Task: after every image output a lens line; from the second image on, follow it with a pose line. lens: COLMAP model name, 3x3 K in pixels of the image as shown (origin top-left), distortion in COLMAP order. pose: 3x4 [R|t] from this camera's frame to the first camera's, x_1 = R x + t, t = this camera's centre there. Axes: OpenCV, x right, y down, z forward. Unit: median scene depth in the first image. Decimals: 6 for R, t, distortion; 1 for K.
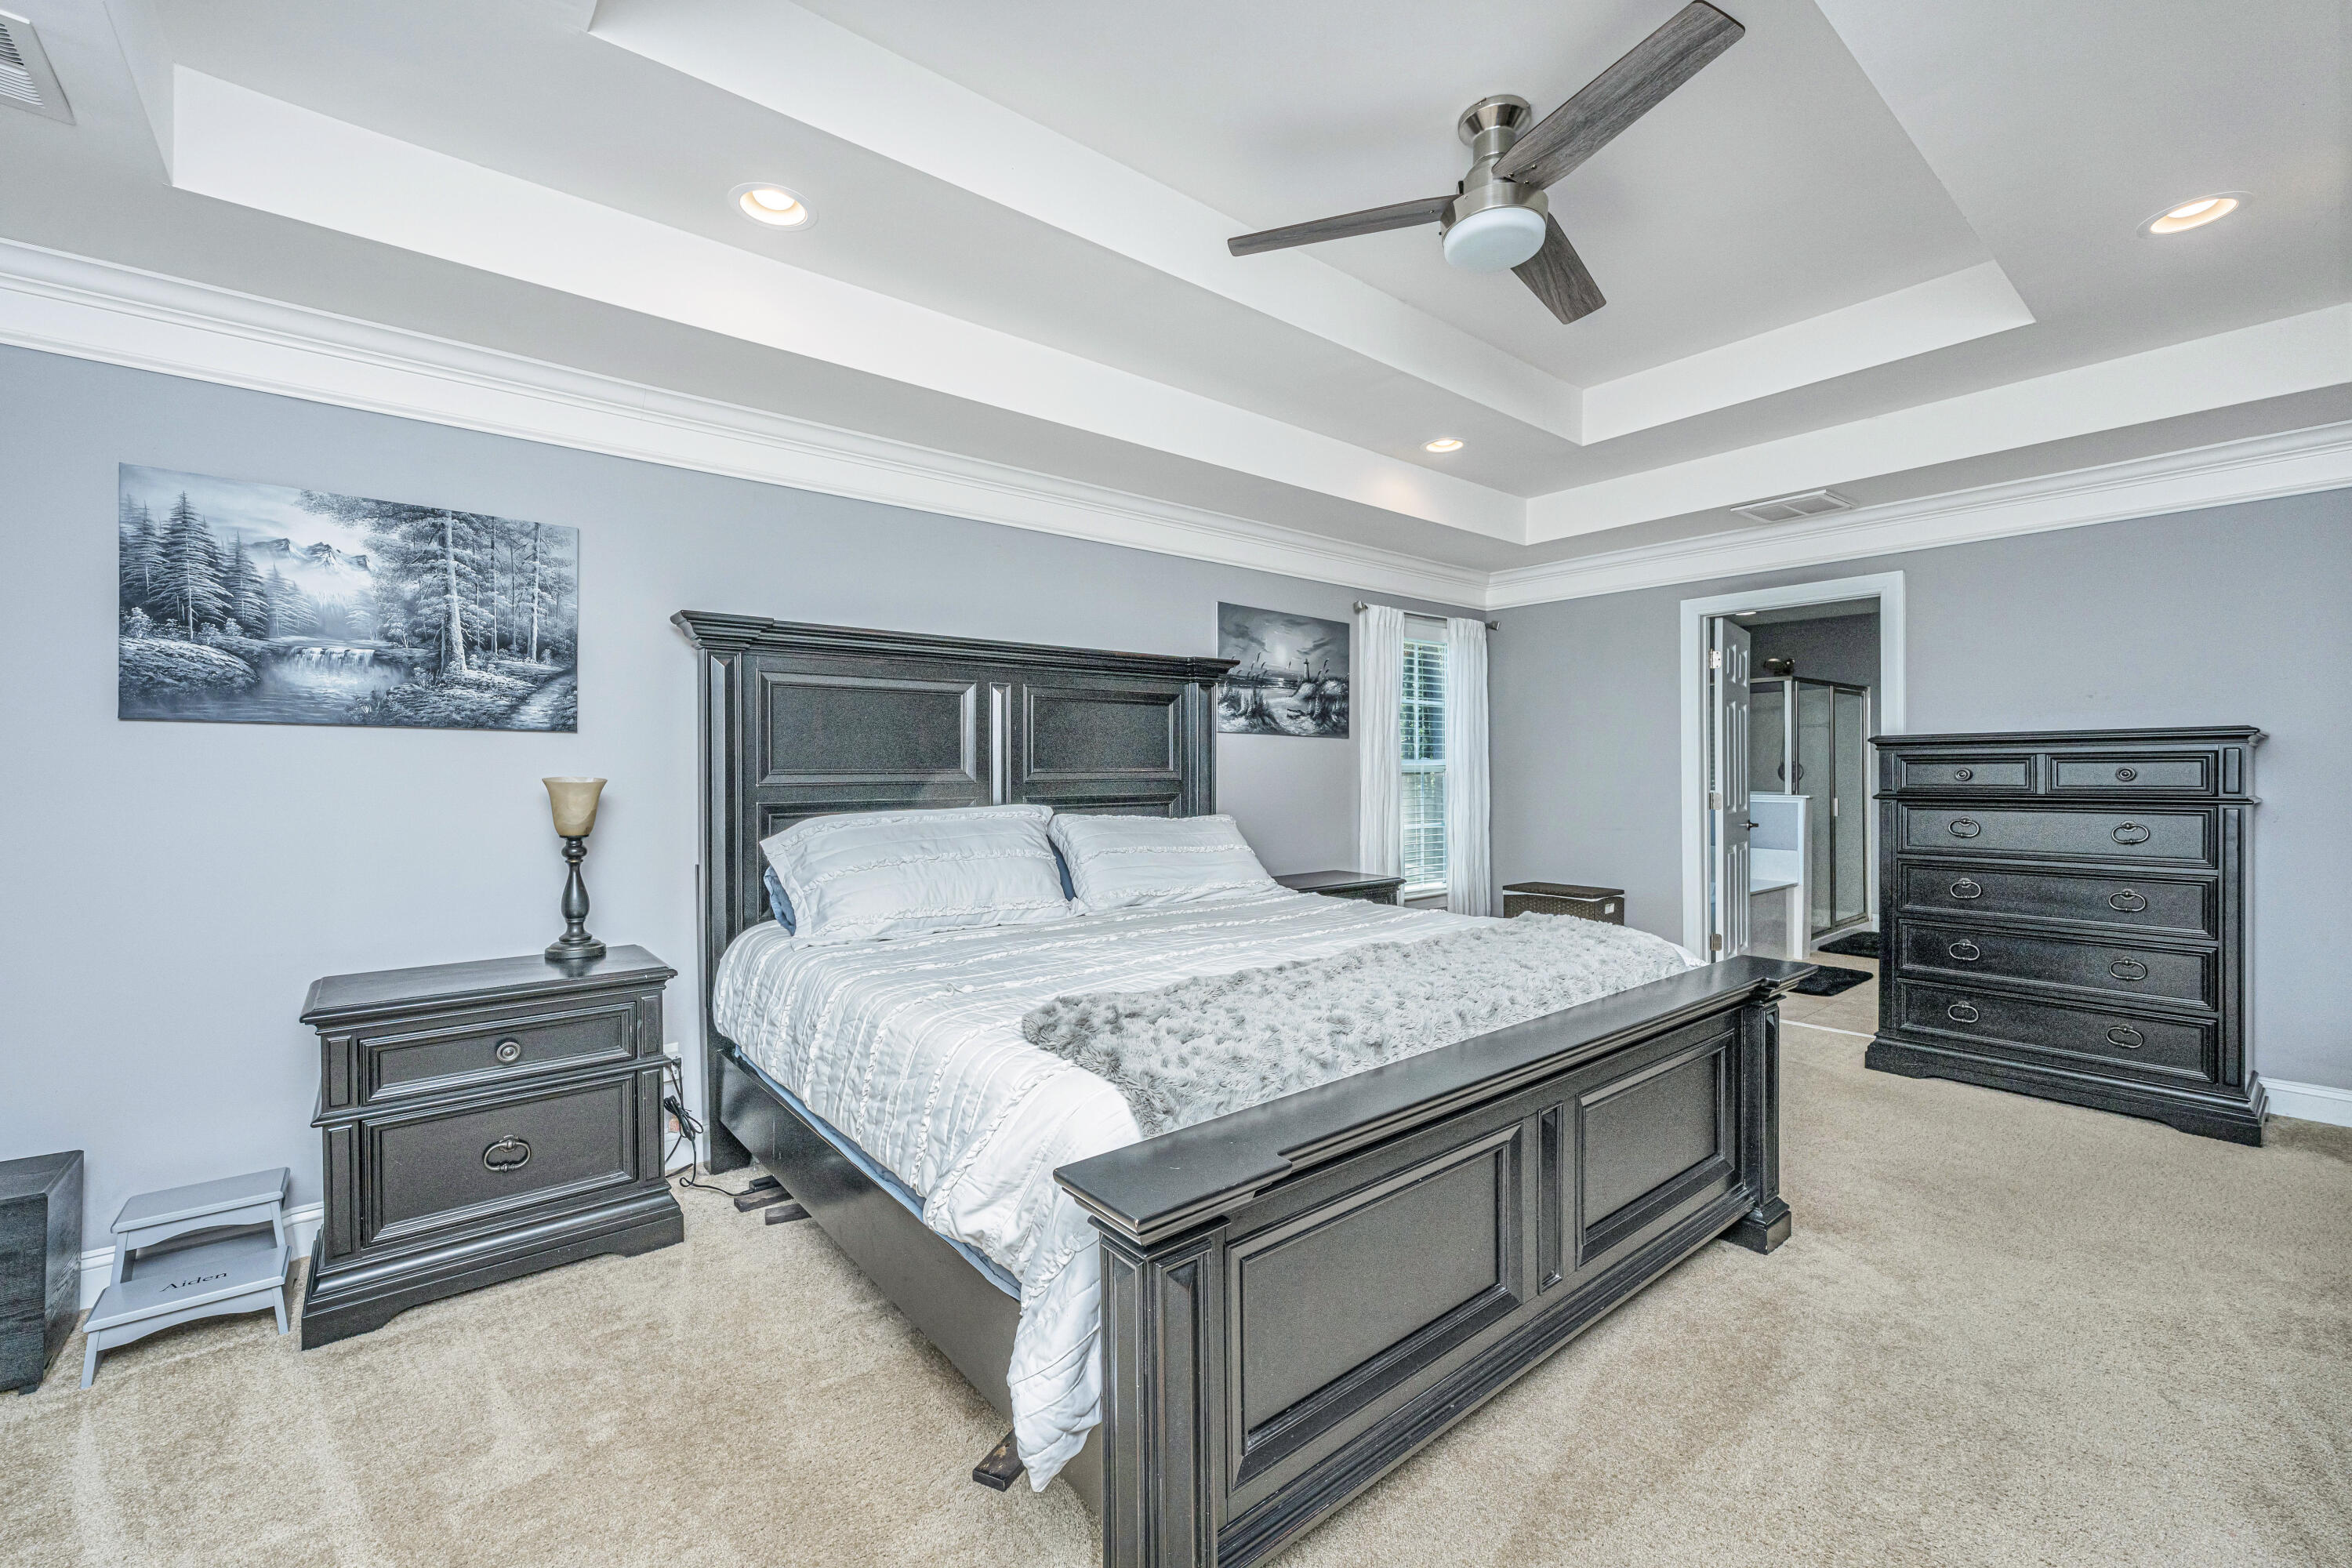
lens RADIAL K [[938.9, 0, 1173.3], [0, 938.9, 779.4], [0, 0, 1]] dist [-0.004417, 0.000622]
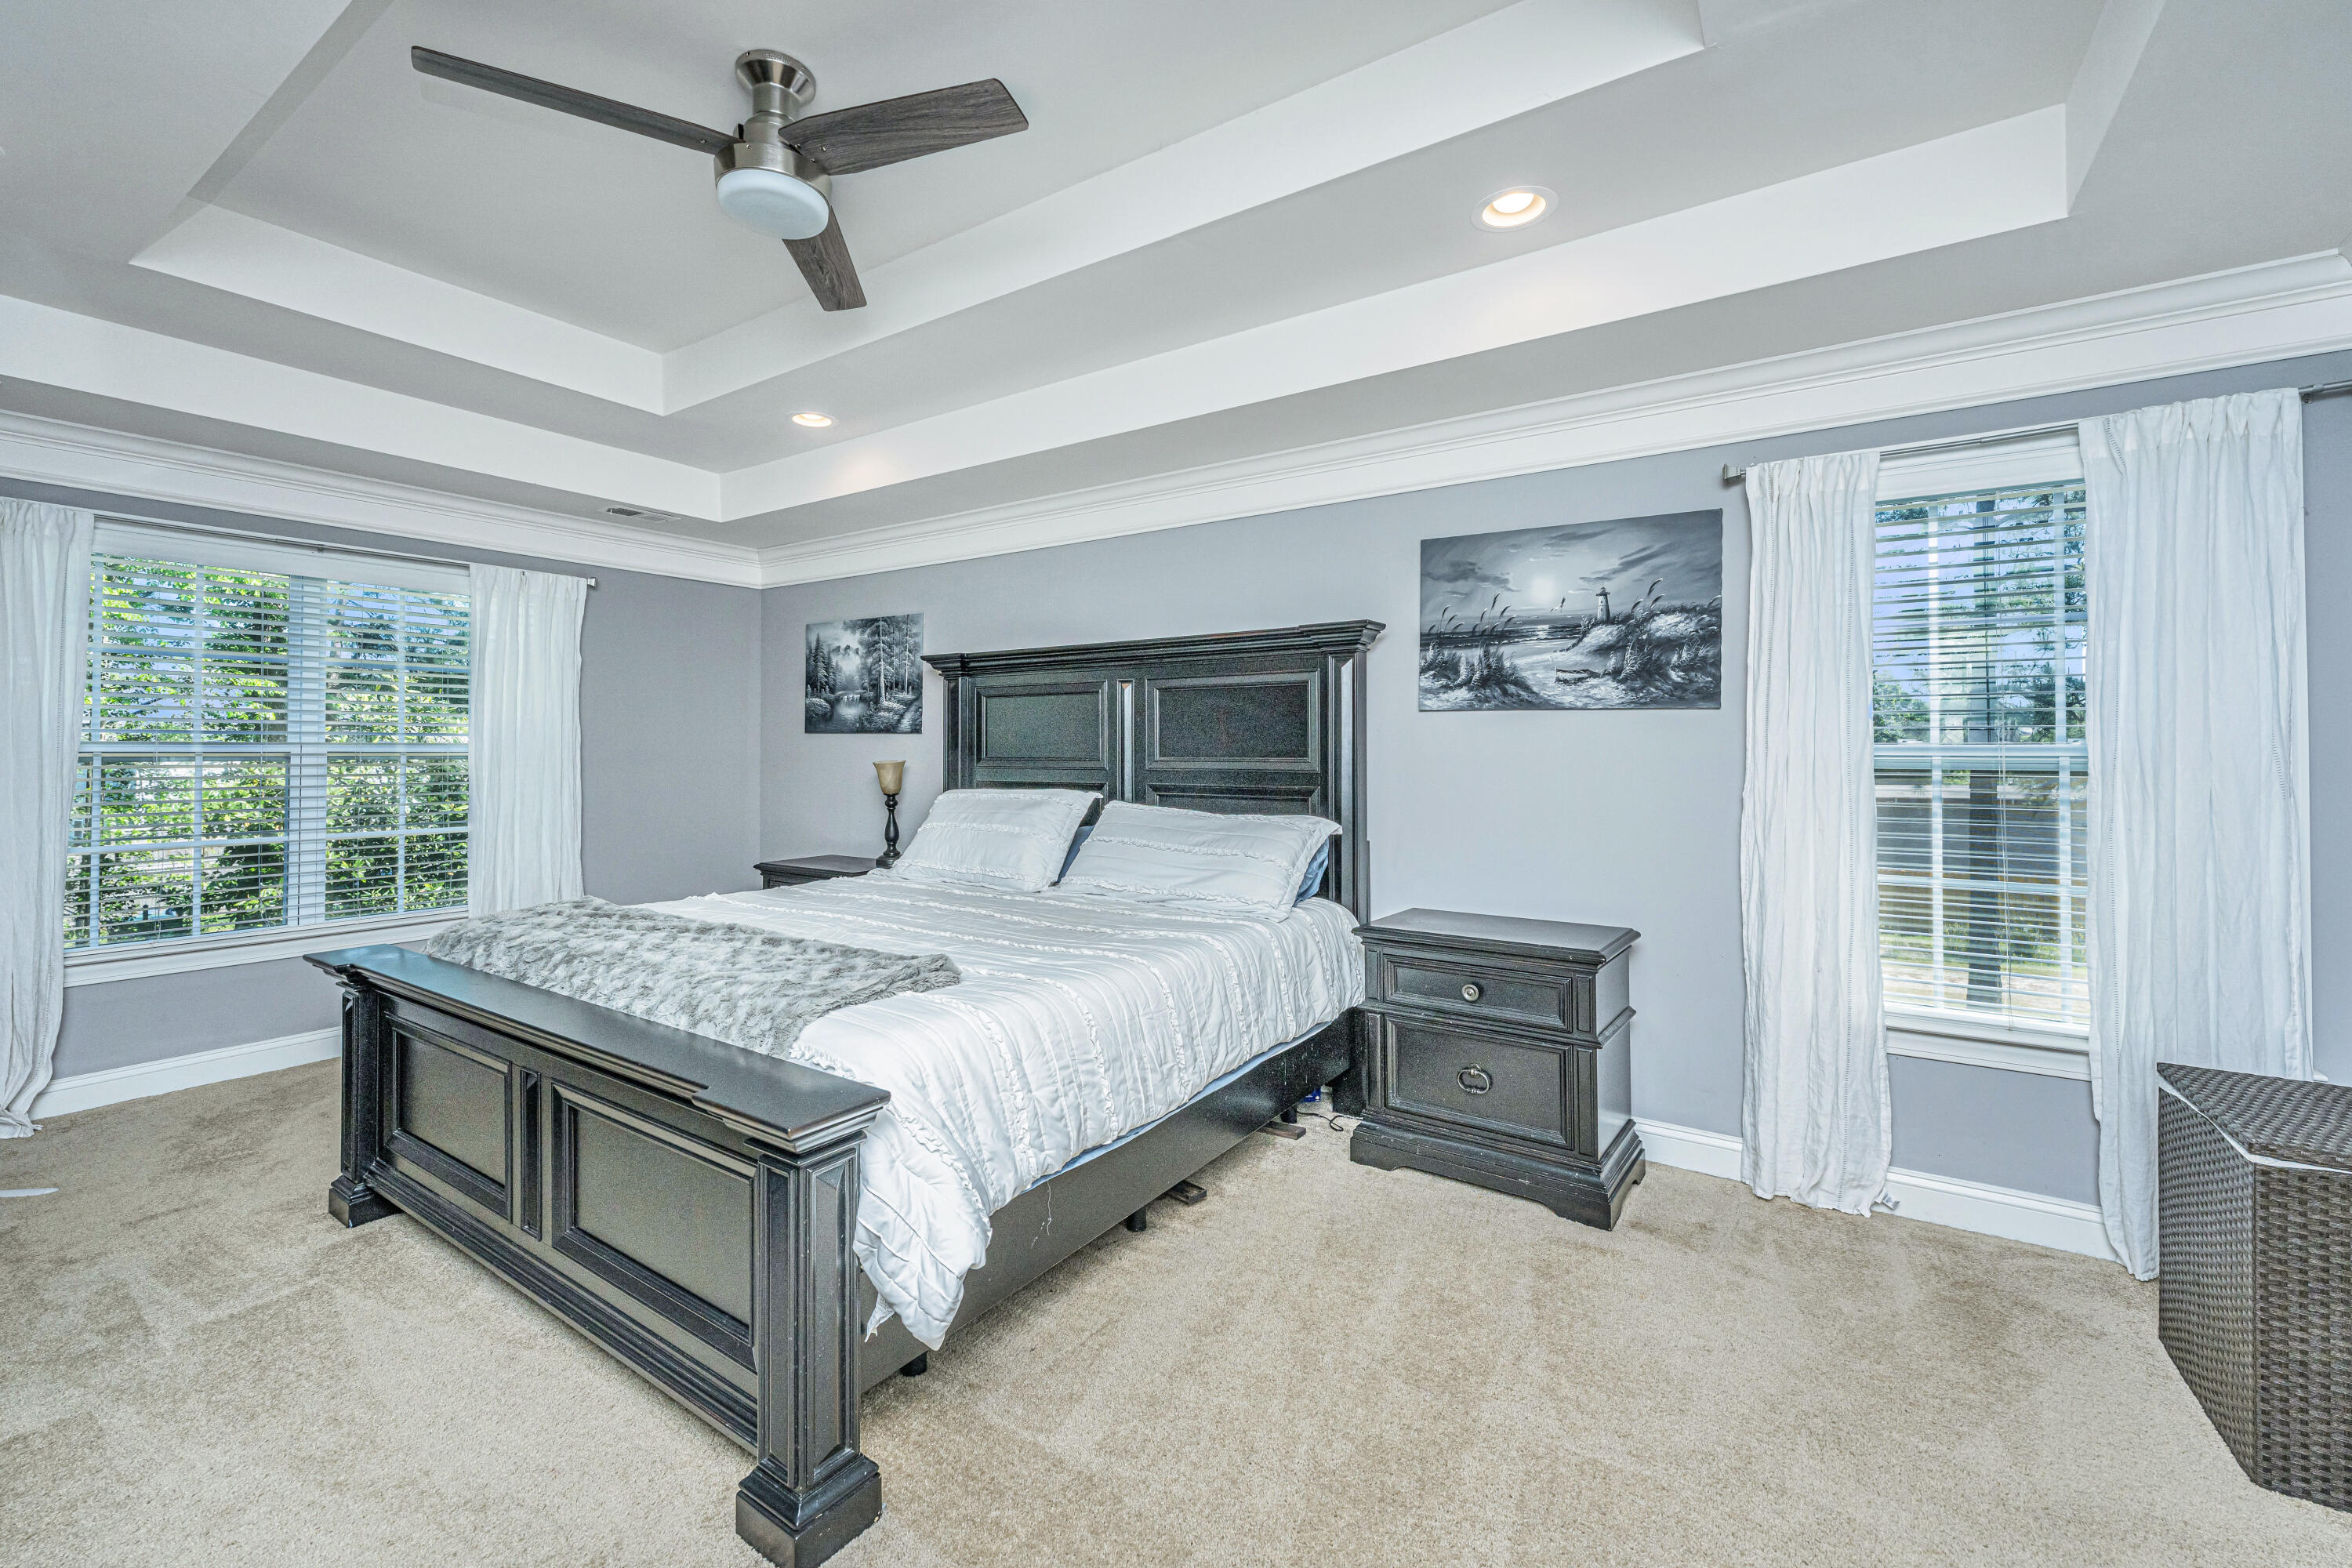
lens RADIAL K [[938.9, 0, 1160.1], [0, 938.9, 748.3], [0, 0, 1]] dist [-0.004417, 0.000622]
pose [[0.314382, -0.003612, -0.949290, 0.843401], [-0.015972, 0.999831, -0.009094, -0.011712], [0.949162, 0.018021, 0.314271, 0.671752]]
